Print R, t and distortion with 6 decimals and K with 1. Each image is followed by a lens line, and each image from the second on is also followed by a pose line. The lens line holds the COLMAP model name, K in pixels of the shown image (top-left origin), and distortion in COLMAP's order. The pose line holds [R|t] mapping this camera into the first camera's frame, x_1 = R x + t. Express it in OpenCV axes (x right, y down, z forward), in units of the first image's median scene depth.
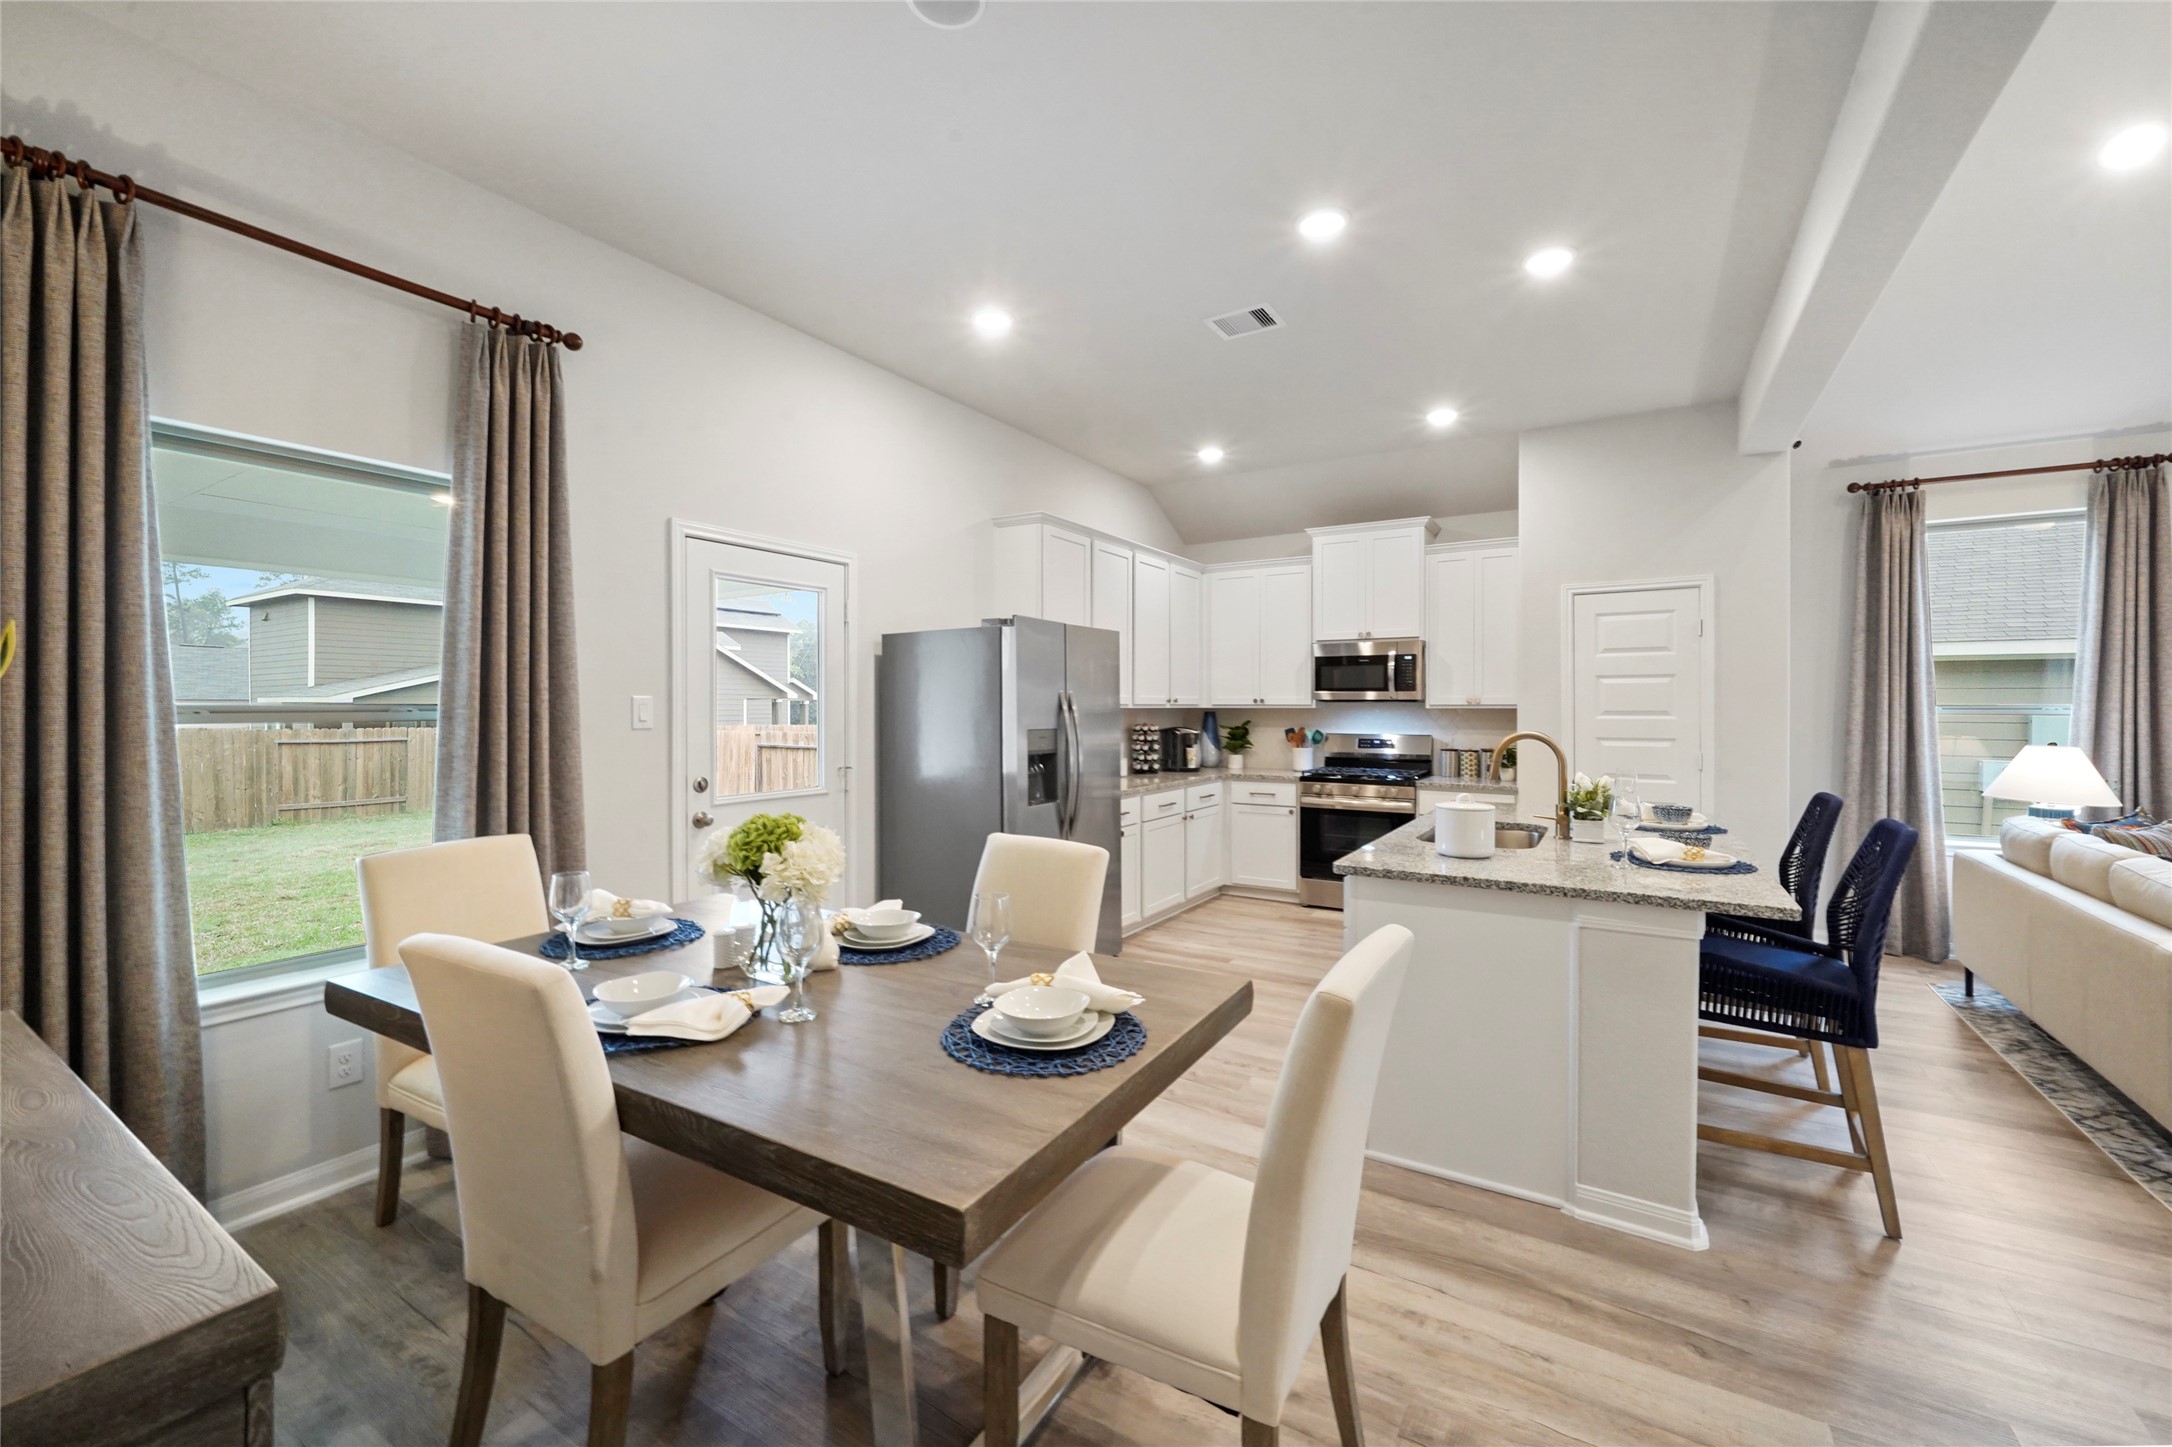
lens RADIAL K [[878.9, 0, 1100.3], [0, 878.9, 700.7], [0, 0, 1]] dist [0.000395, -0.000245]
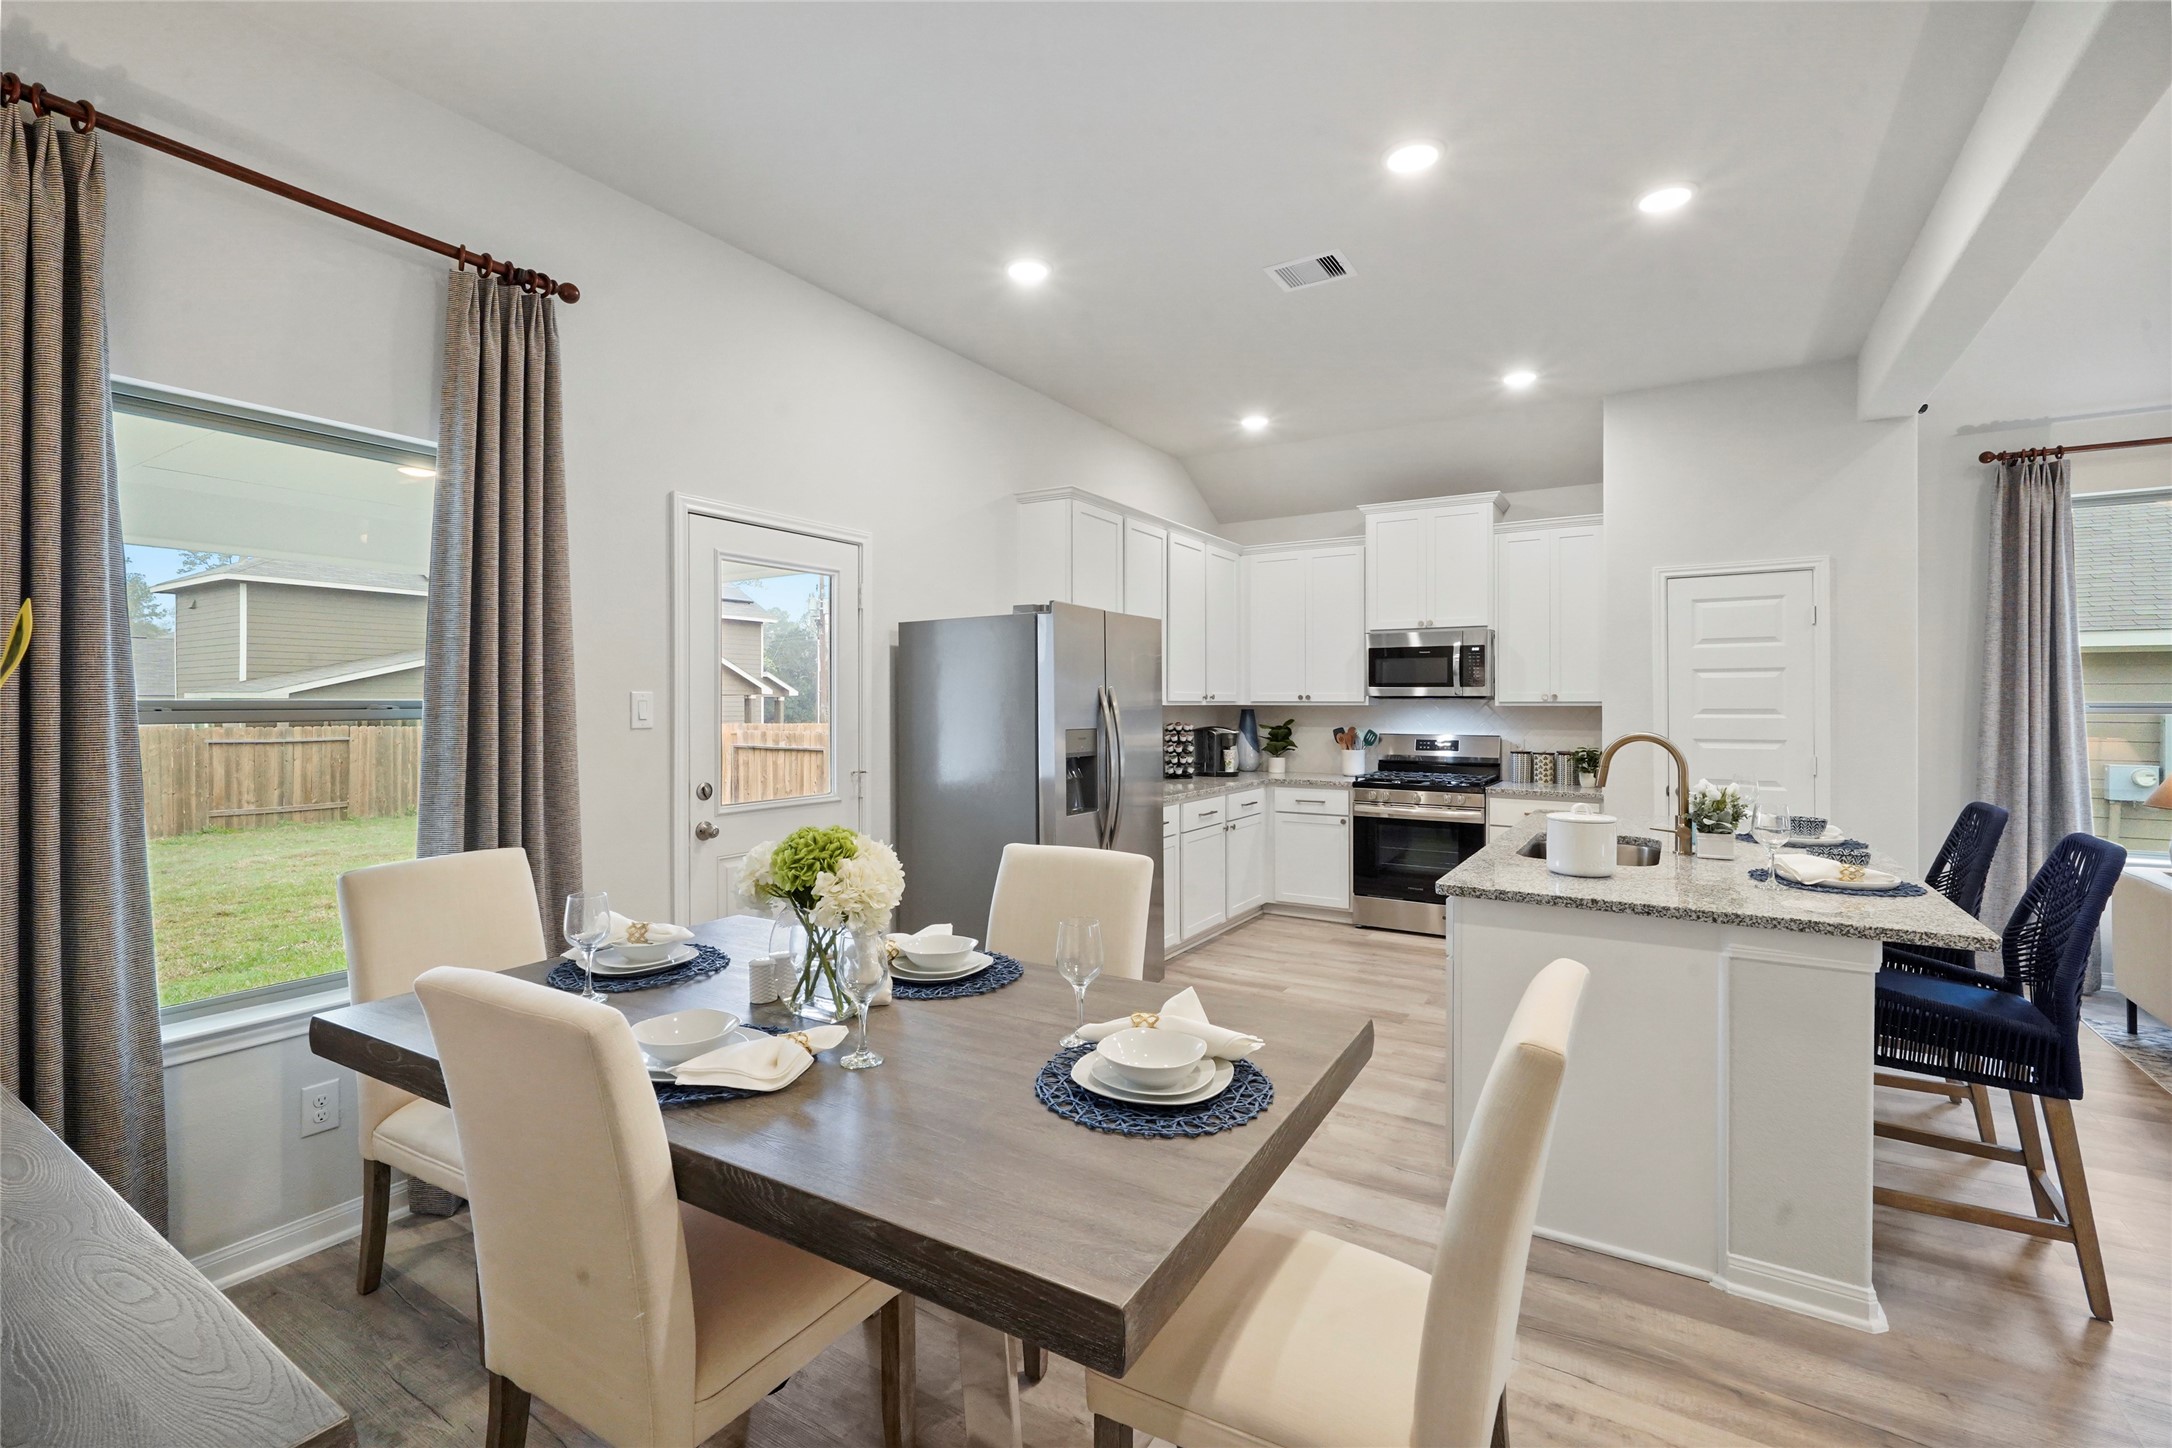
lens RADIAL K [[965.9, 0, 1089.2], [0, 965.9, 693.6], [0, 0, 1]] dist [0.001405, -0.000170]
pose [[0.999957, 0.000560, -0.009296, -0.044052], [-0.000593, 0.999993, -0.003599, -0.000043], [0.009294, 0.003604, 0.999950, 0.019471]]
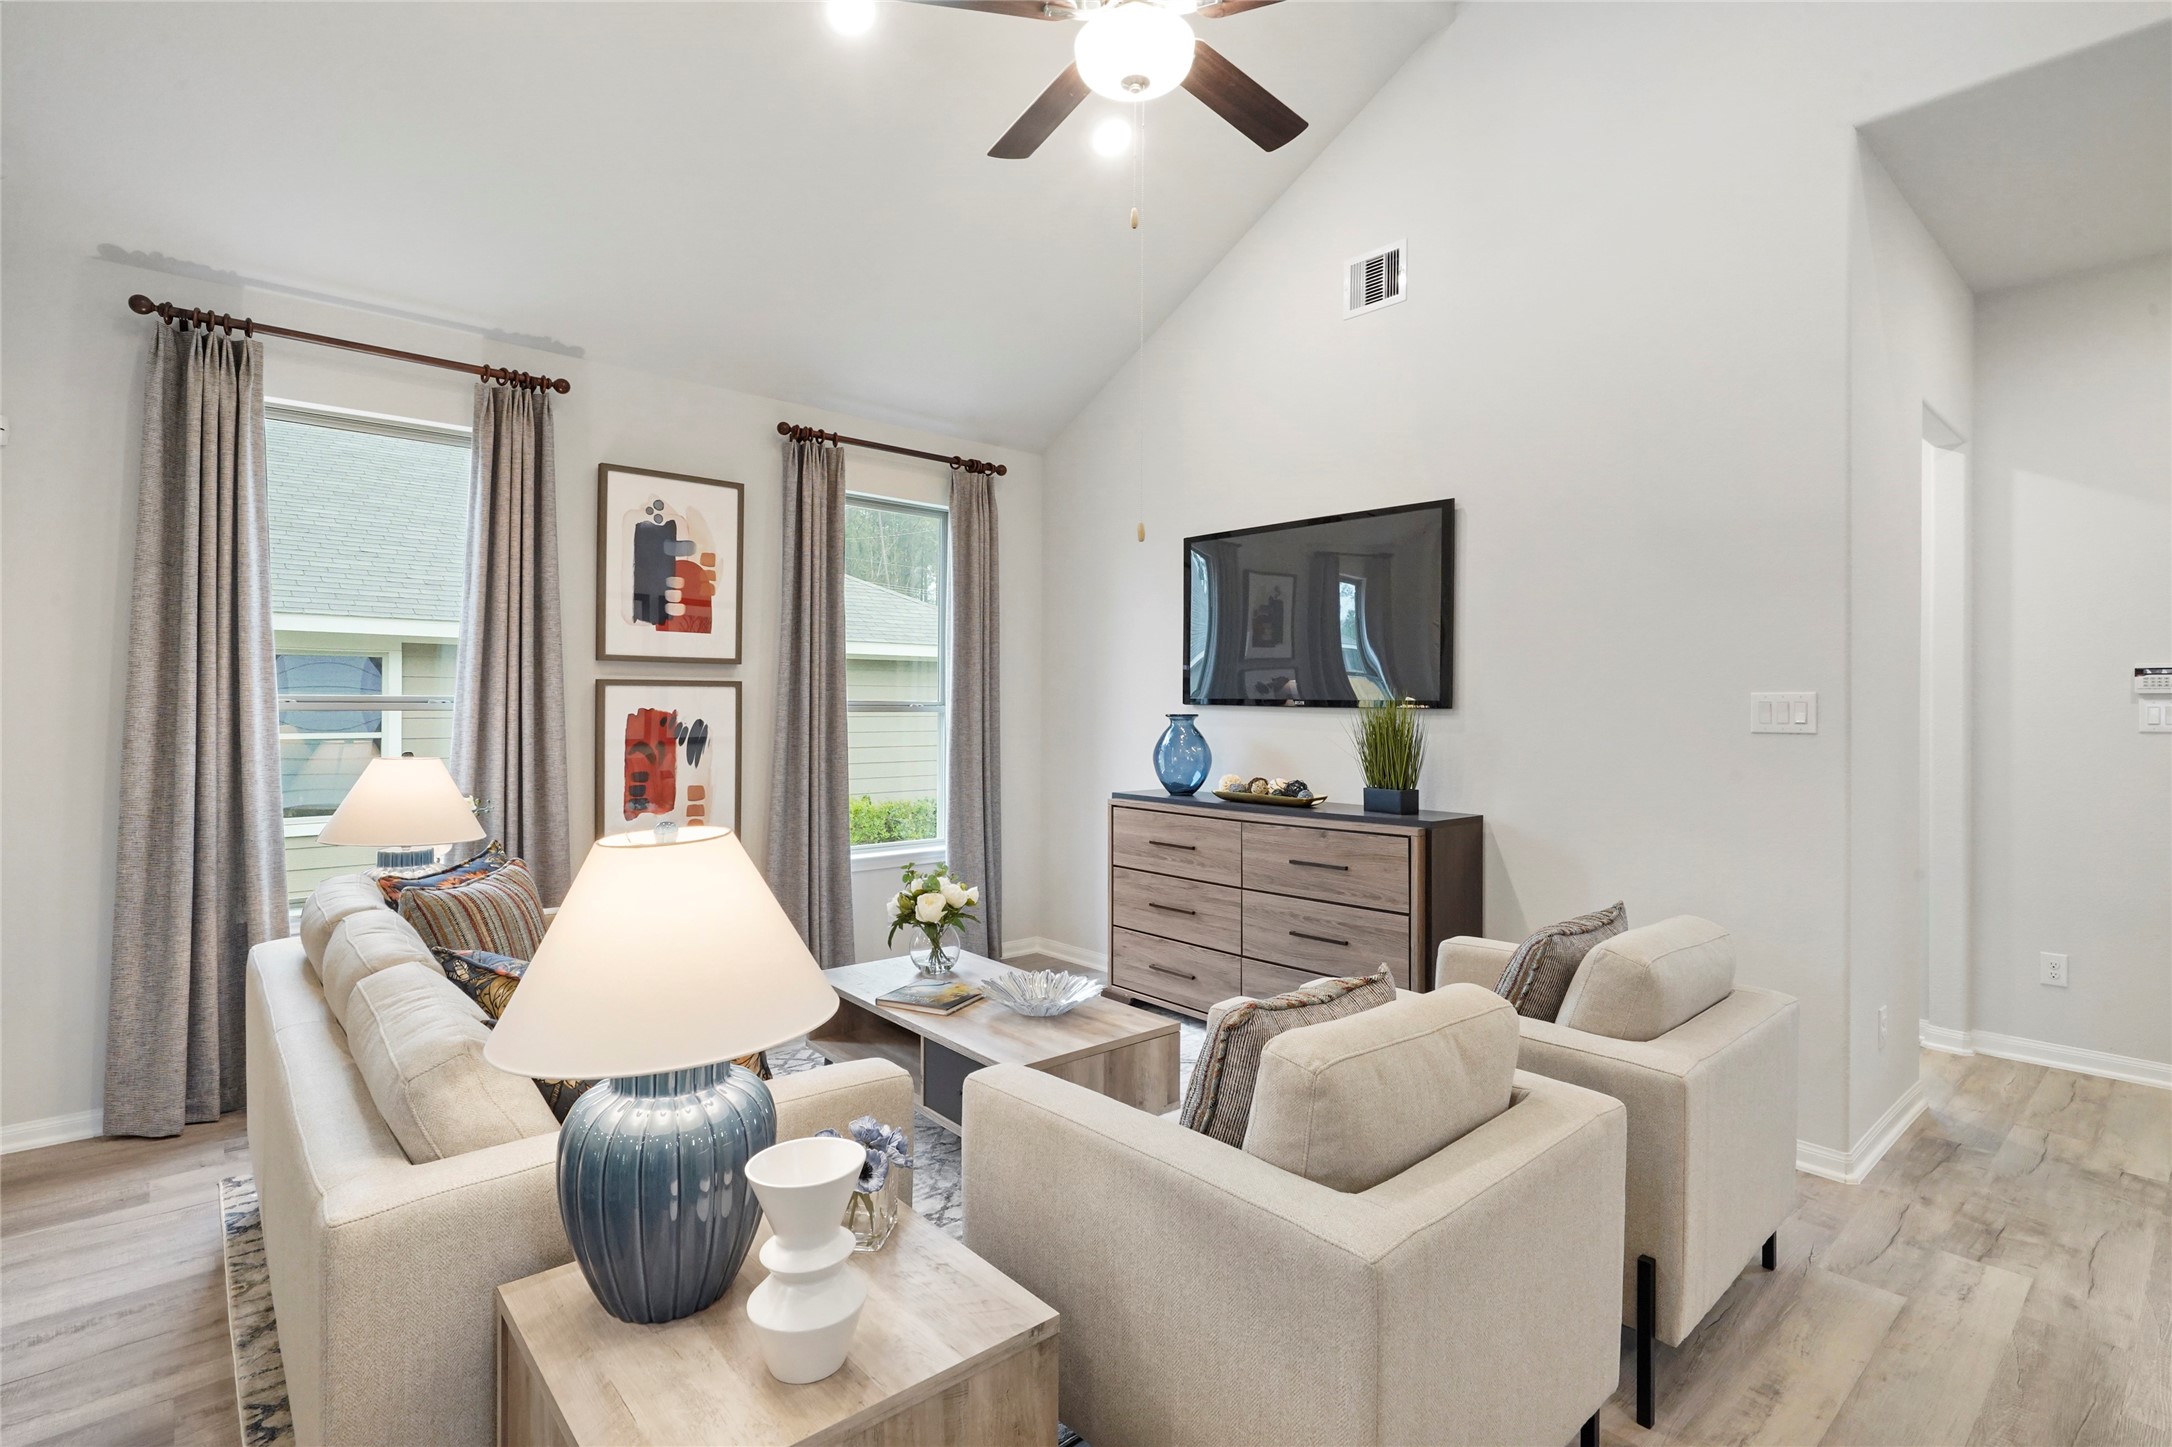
lens RADIAL K [[1045.4, 0, 1083.9], [0, 1045.4, 700.8], [0, 0, 1]] dist [0.003304, 0.000309]
pose [[0.300458, 0.002121, 0.953793, 0.454357], [-0.008186, 0.999966, 0.000355, 0.004260], [-0.953760, -0.007914, 0.300466, 0.256723]]
